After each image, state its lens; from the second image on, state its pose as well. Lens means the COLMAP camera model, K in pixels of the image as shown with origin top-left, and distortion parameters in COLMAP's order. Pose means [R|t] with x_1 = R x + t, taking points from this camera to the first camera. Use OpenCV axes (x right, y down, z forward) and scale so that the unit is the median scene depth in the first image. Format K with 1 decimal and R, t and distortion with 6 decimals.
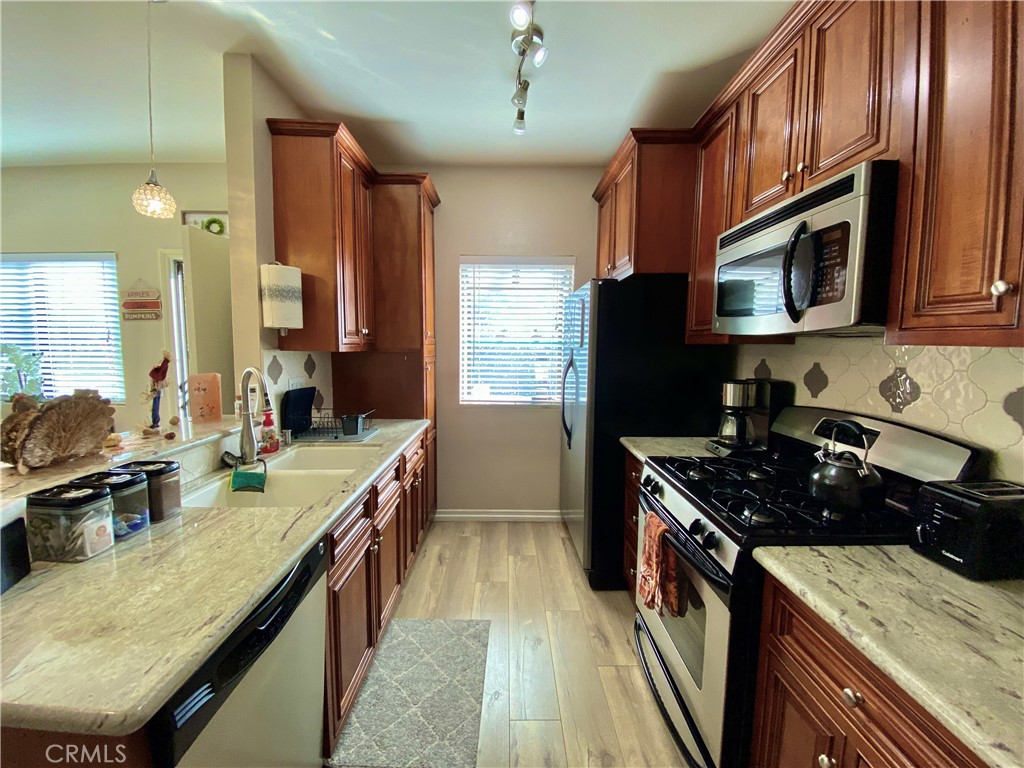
lens RADIAL K [[415.3, 0, 509.1], [0, 415.3, 382.7], [0, 0, 1]] dist [0.018603, -0.019209]
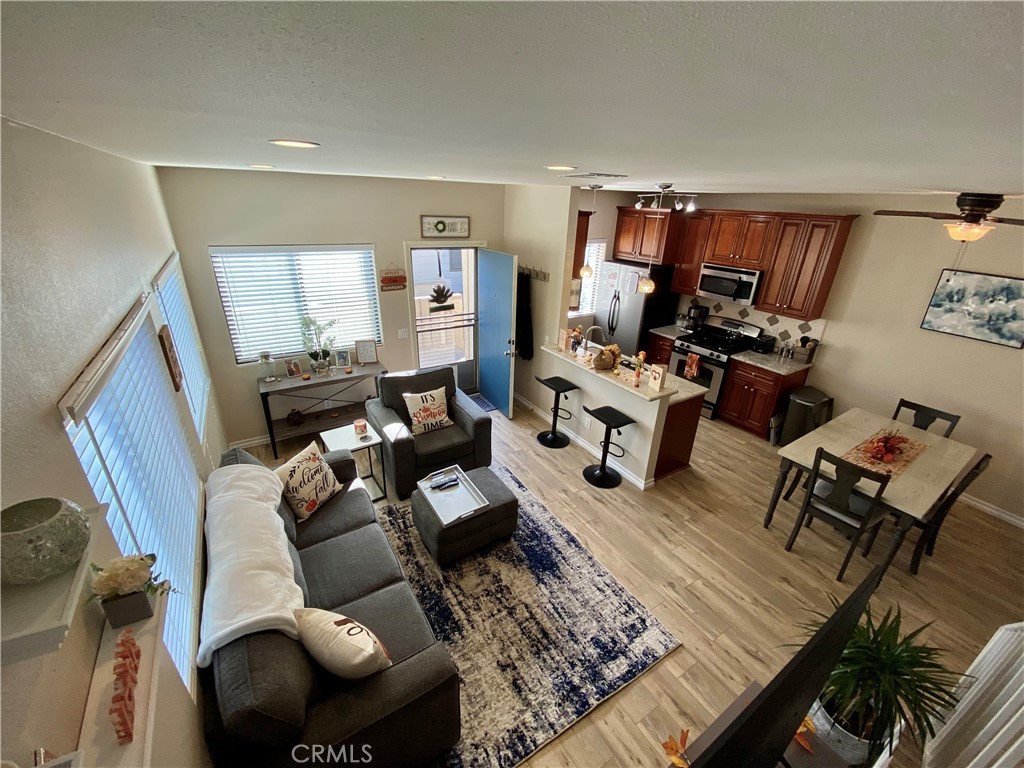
lens RADIAL K [[415.3, 0, 509.1], [0, 415.3, 382.7], [0, 0, 1]] dist [0.018603, -0.019209]
pose [[0.848548, -0.195662, 0.491613, -2.072749], [0.027192, 0.944014, 0.328783, -0.494216], [-0.528420, -0.265620, 0.806361, -0.828015]]
